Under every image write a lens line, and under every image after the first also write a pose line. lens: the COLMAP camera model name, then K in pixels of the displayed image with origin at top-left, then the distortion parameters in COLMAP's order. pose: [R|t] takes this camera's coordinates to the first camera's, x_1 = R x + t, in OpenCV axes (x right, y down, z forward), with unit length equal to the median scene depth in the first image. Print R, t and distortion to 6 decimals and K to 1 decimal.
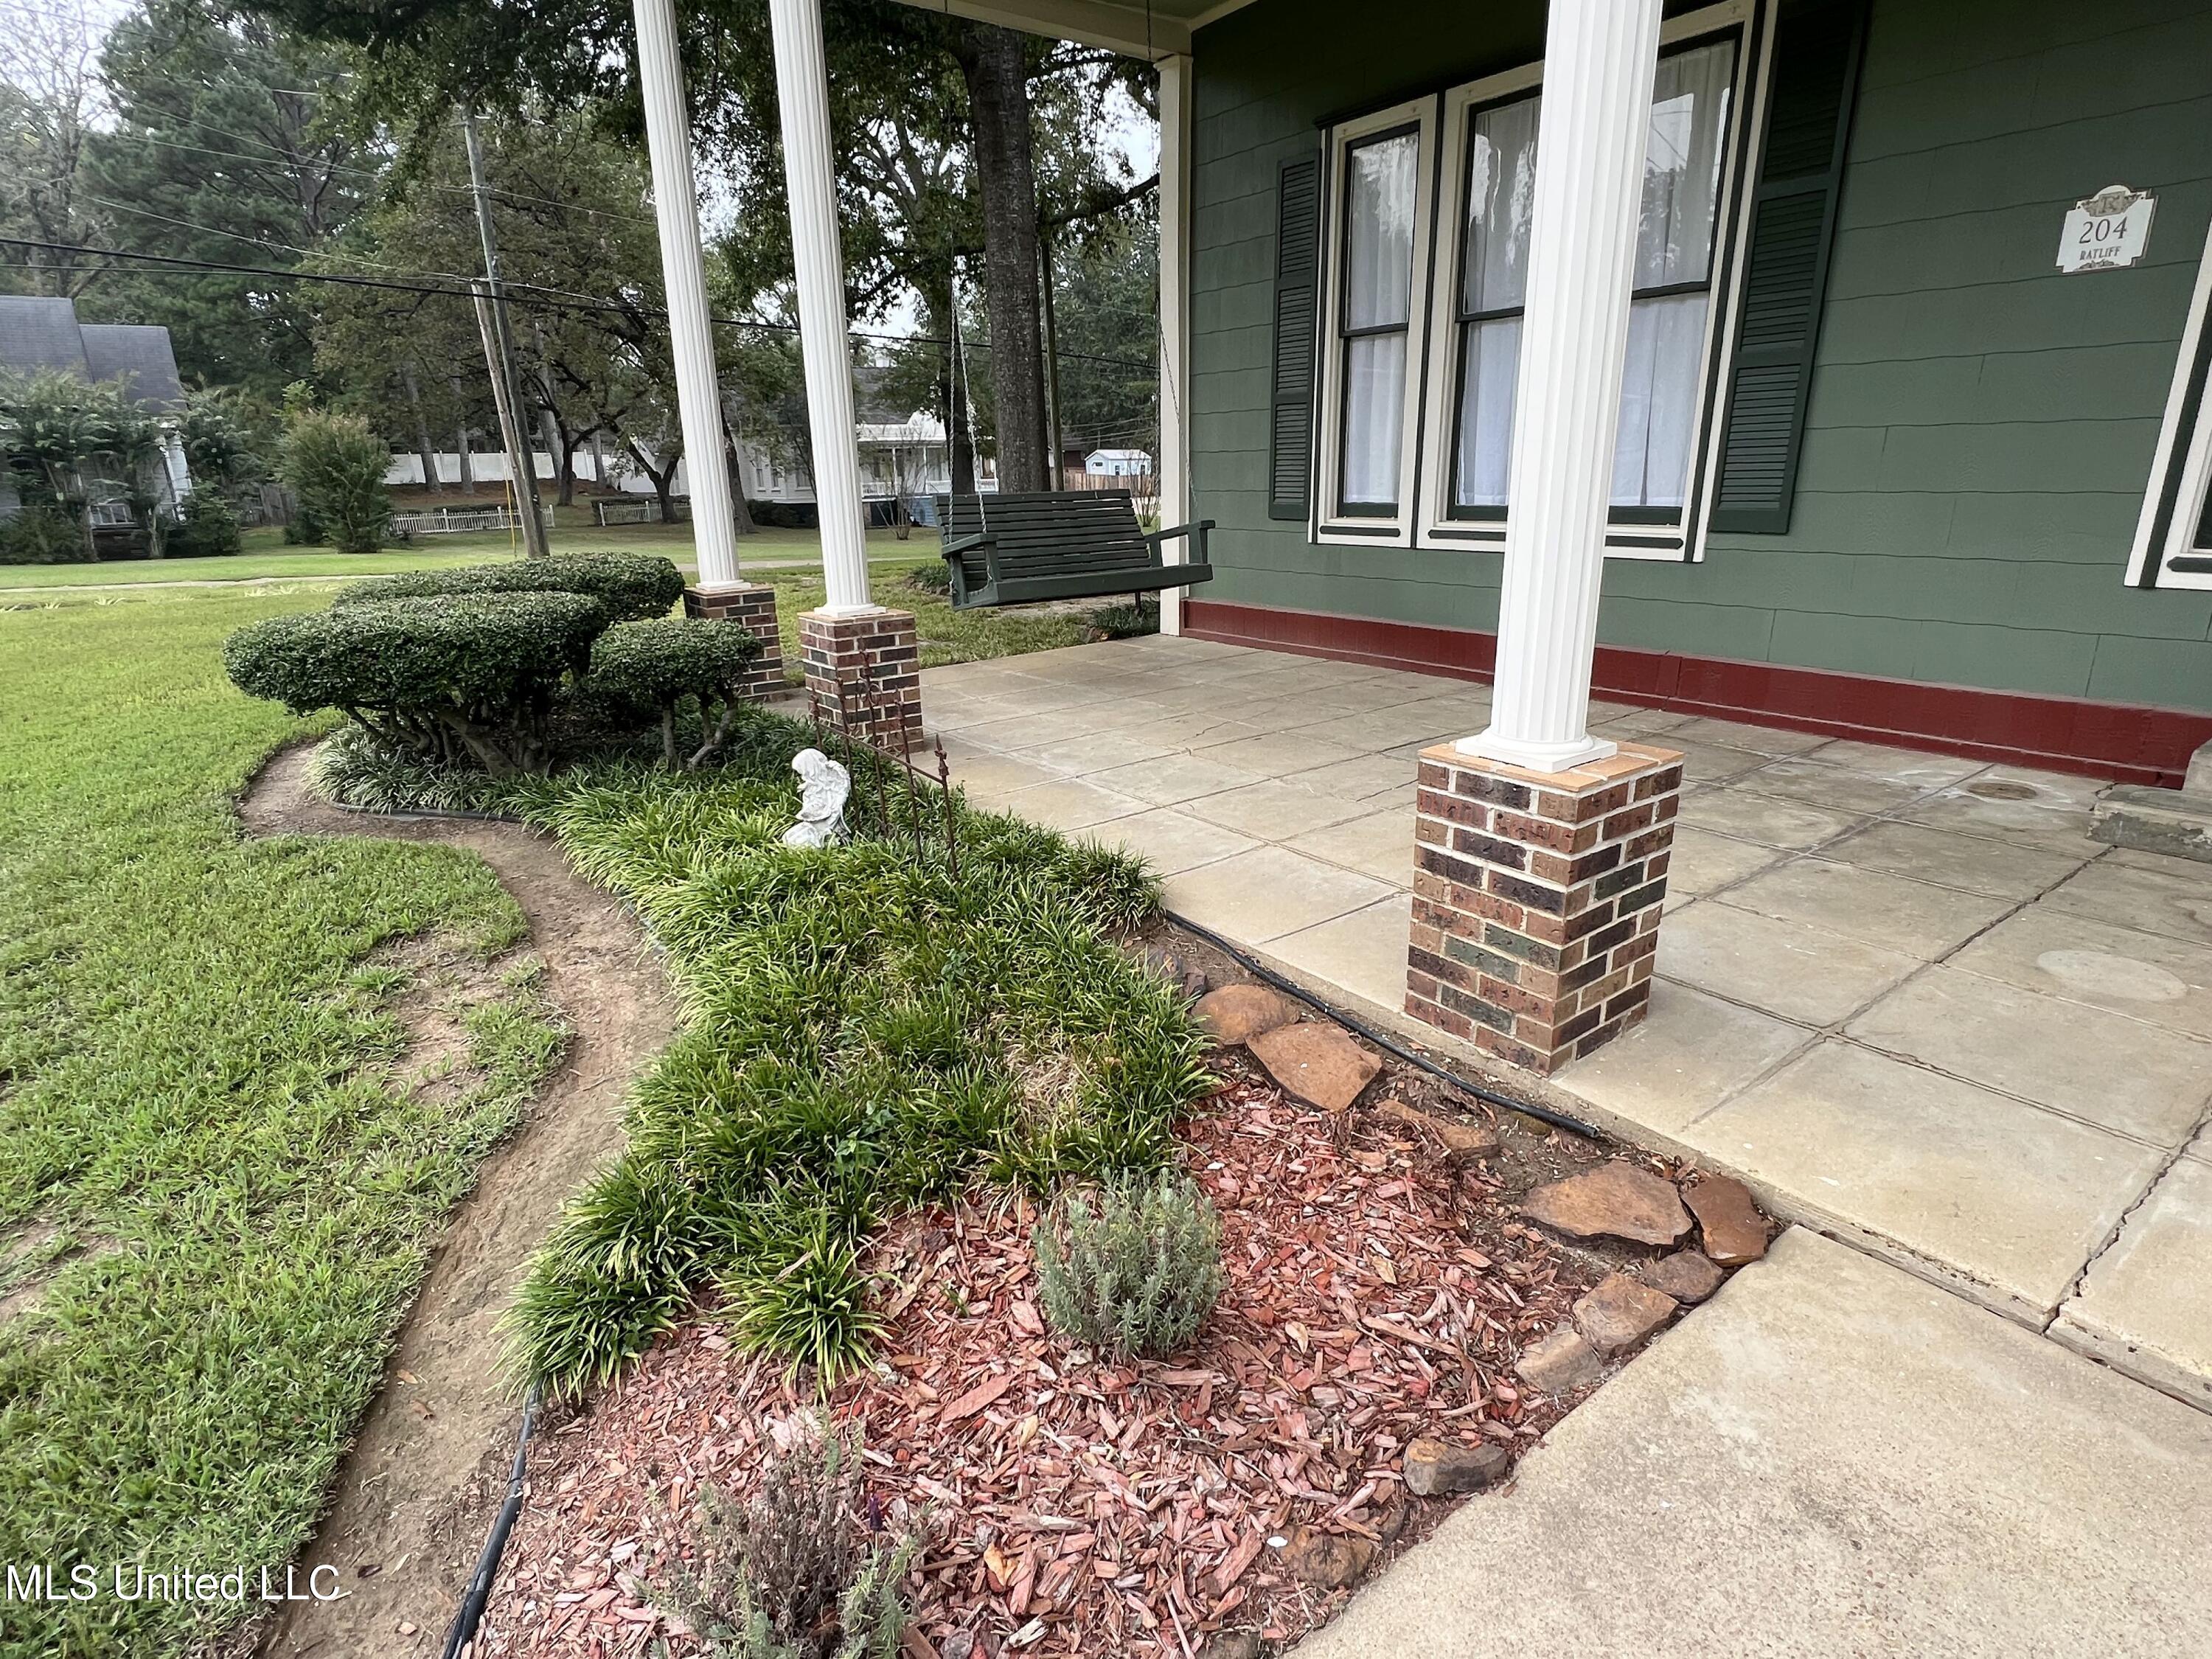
lens RADIAL K [[1157.7, 0, 1100.9], [0, 1157.7, 829.1], [0, 0, 1]] dist [-0.003404, 0.001504]
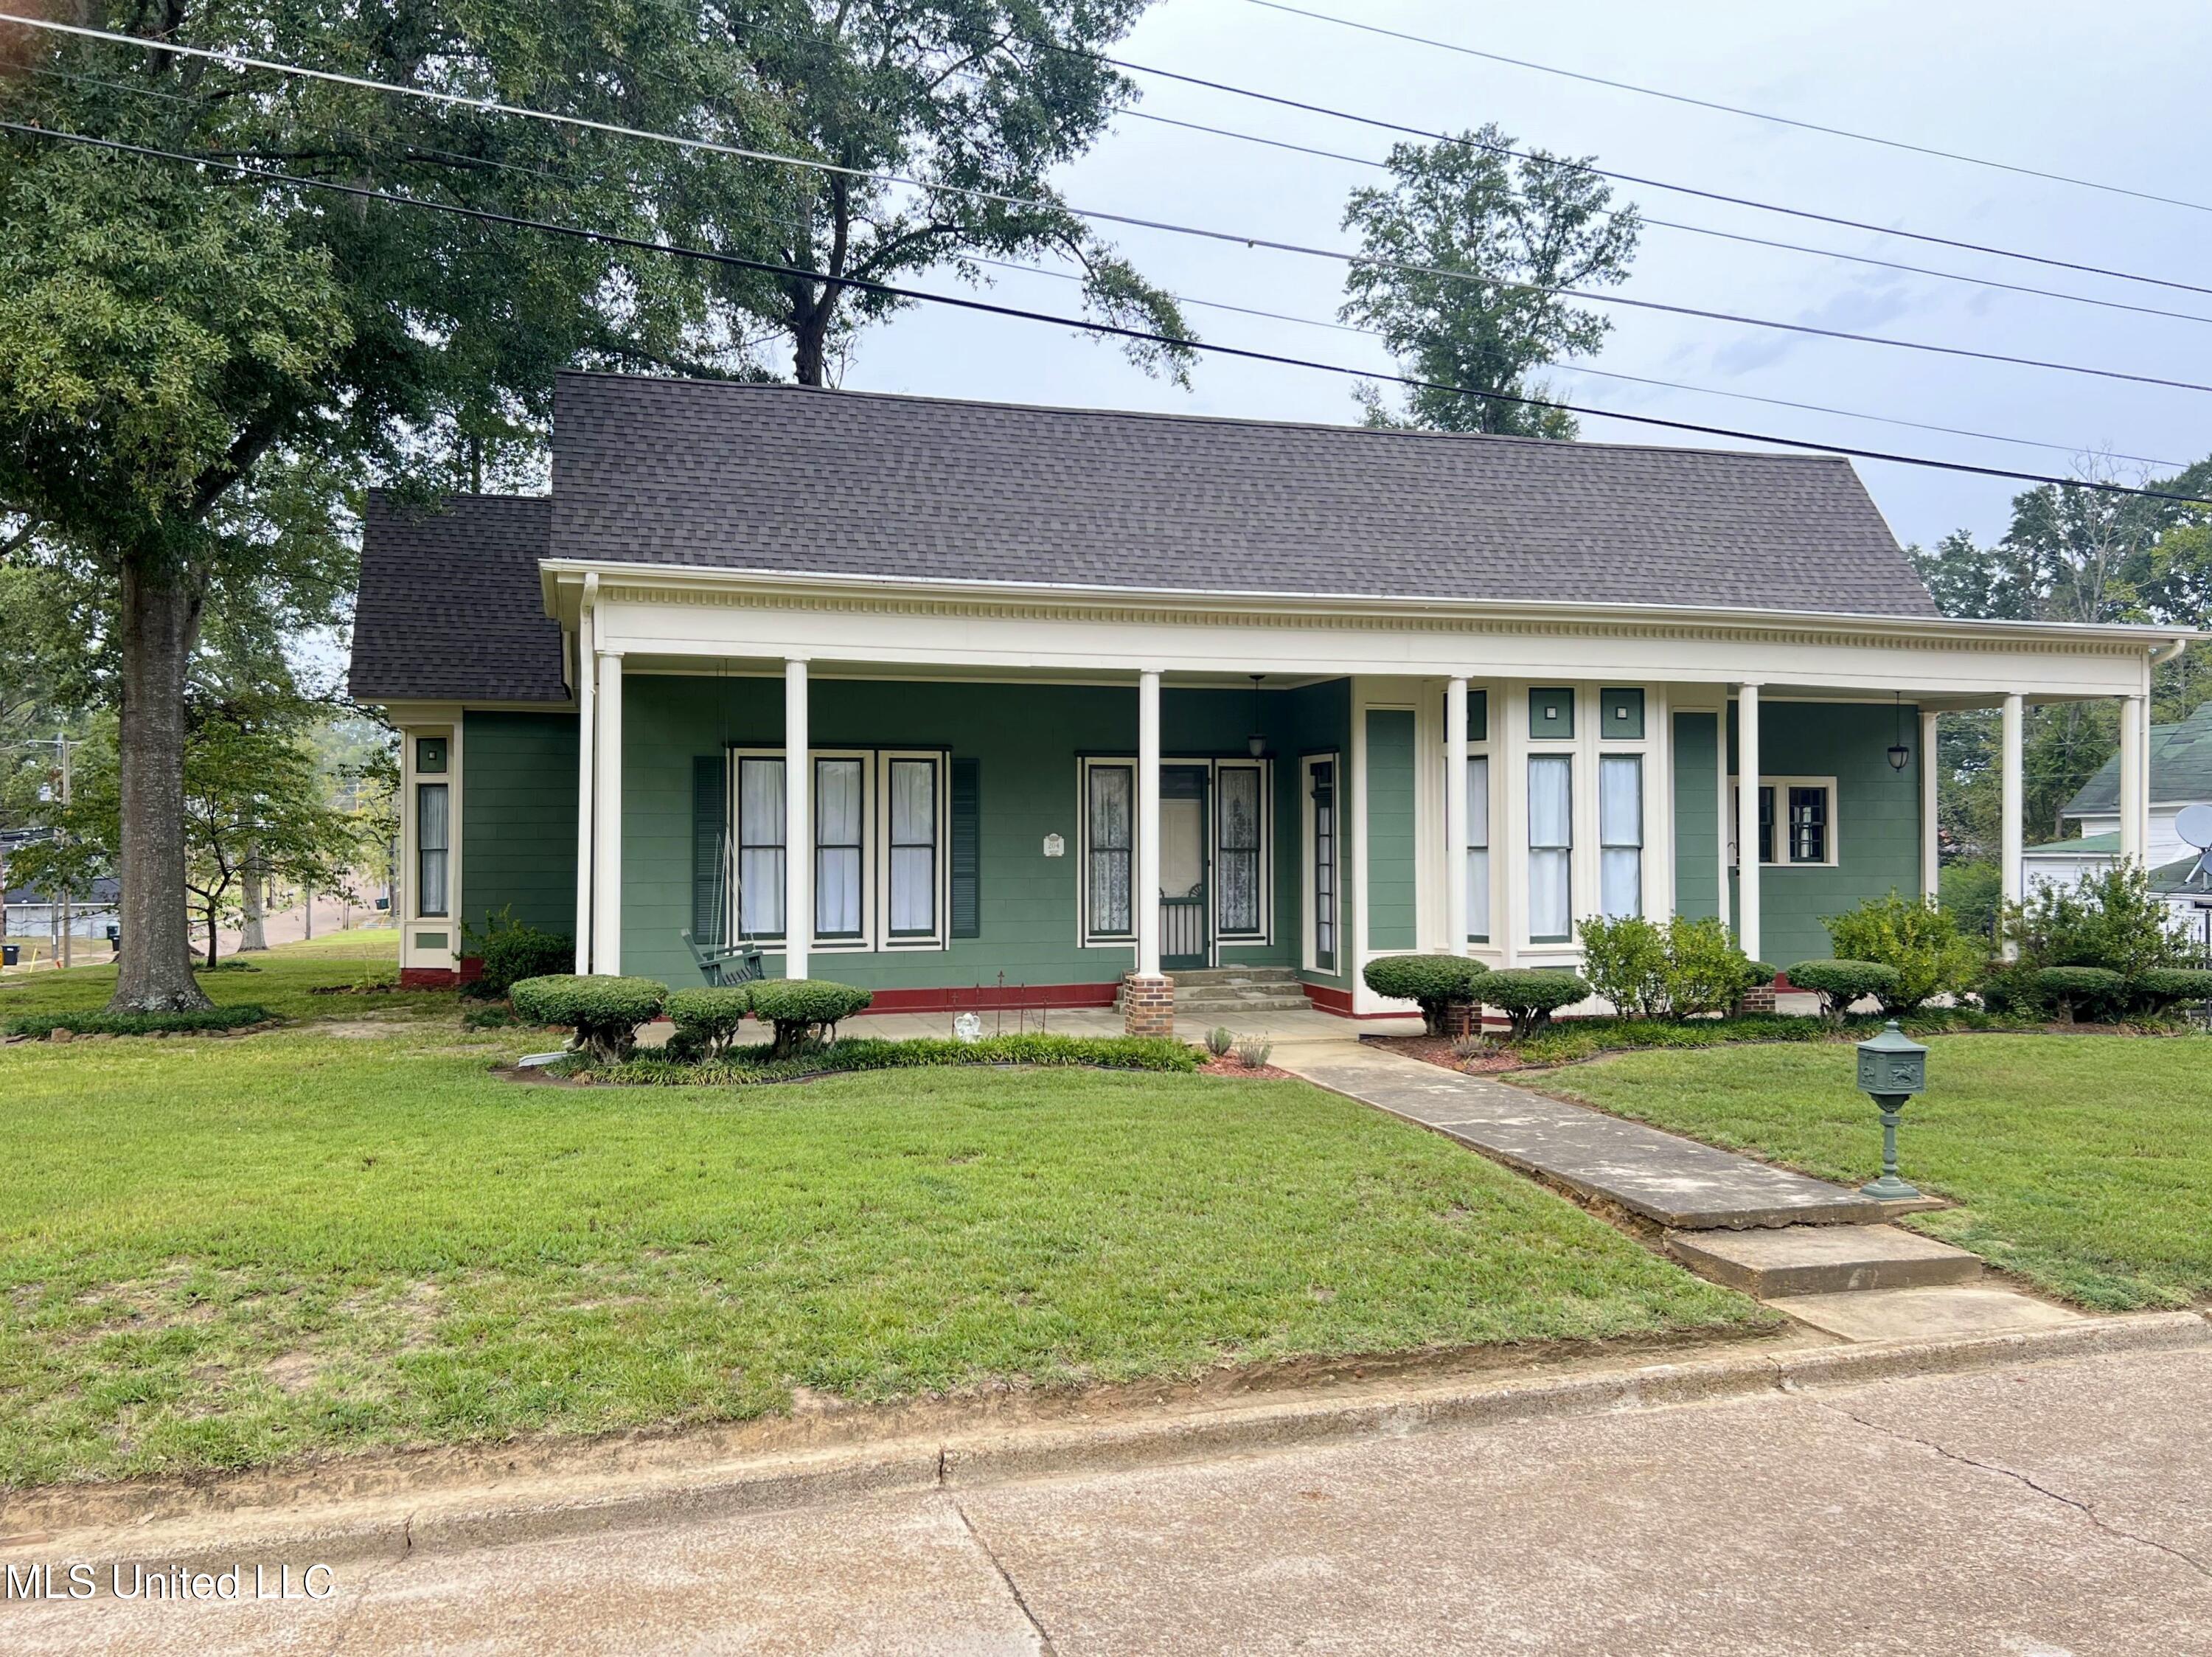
lens RADIAL K [[1729.9, 0, 1099.1], [0, 1729.9, 829.3], [0, 0, 1]] dist [0.006887, 0.000231]
pose [[0.352559, 0.029146, 0.935335, -6.153296], [0.276335, 0.951700, -0.133815, 0.235071], [-0.894059, 0.305643, 0.327477, -1.260060]]
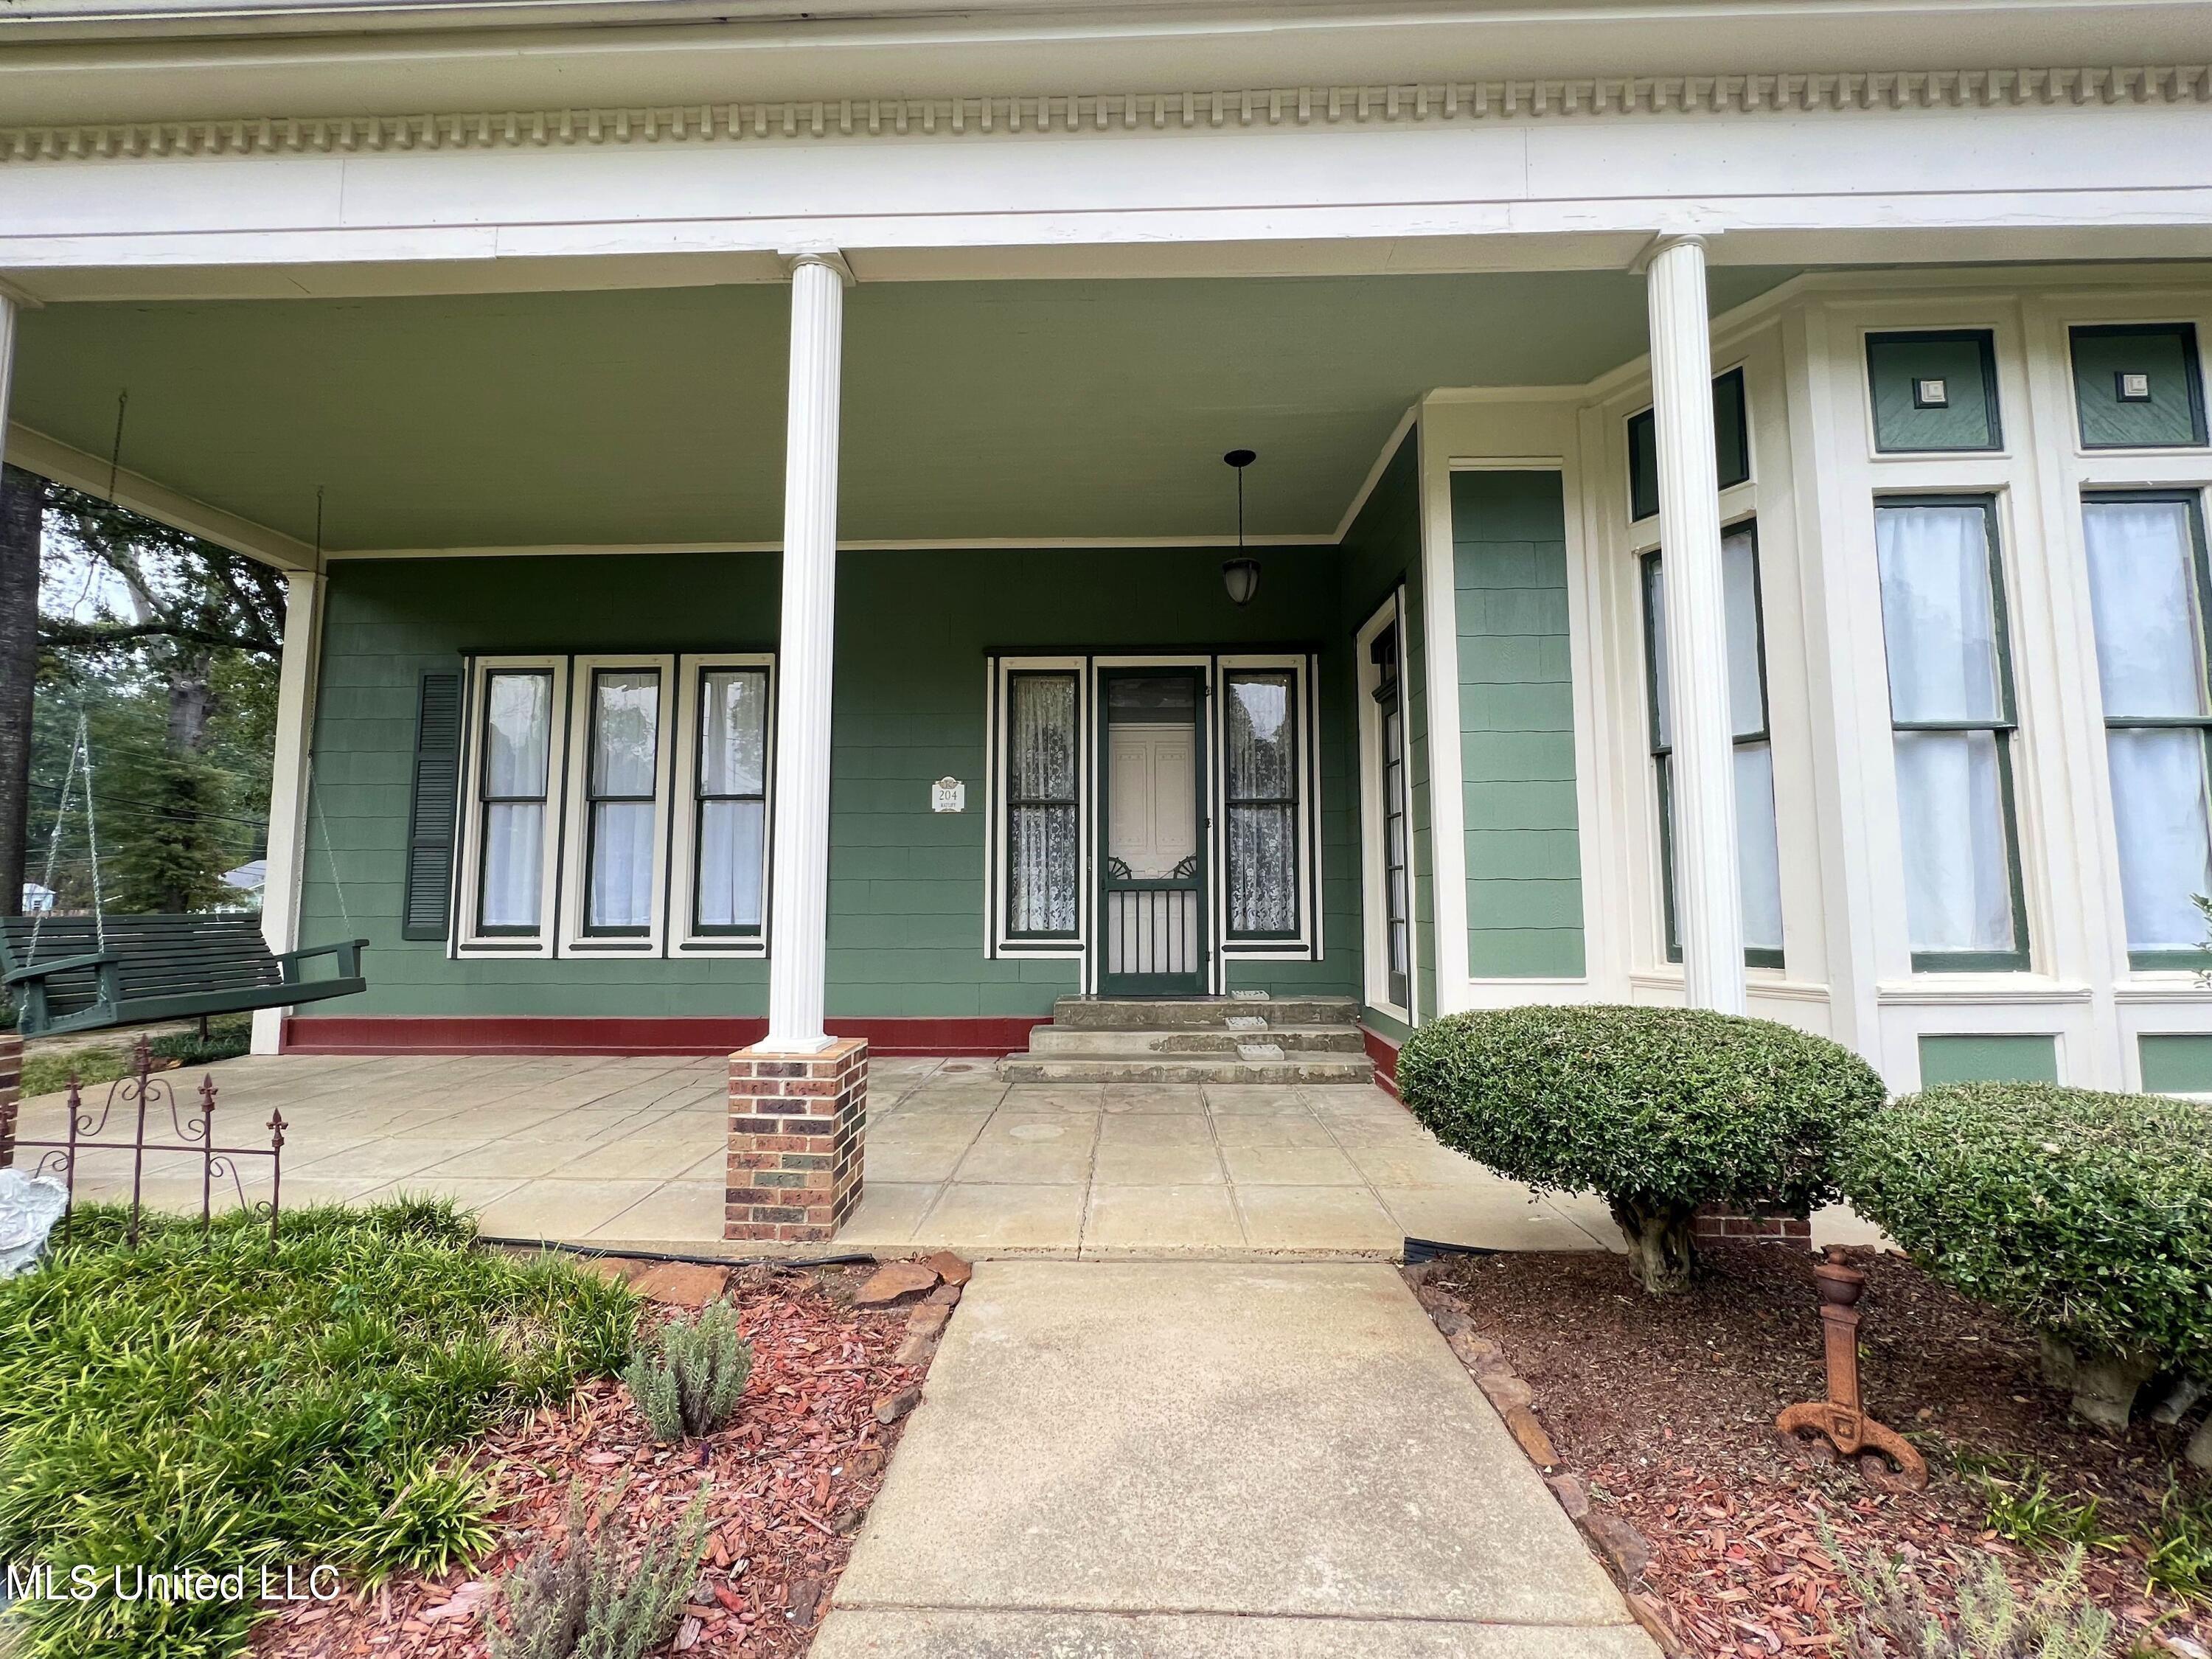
lens RADIAL K [[907.2, 0, 1118.5], [0, 907.2, 822.3], [0, 0, 1]] dist [-0.000340, 0.000413]
pose [[0.608979, 0.085034, 0.788615, -0.412184], [0.228068, 0.933479, -0.276771, 0.100897], [-0.759690, 0.348406, 0.549076, -0.223618]]
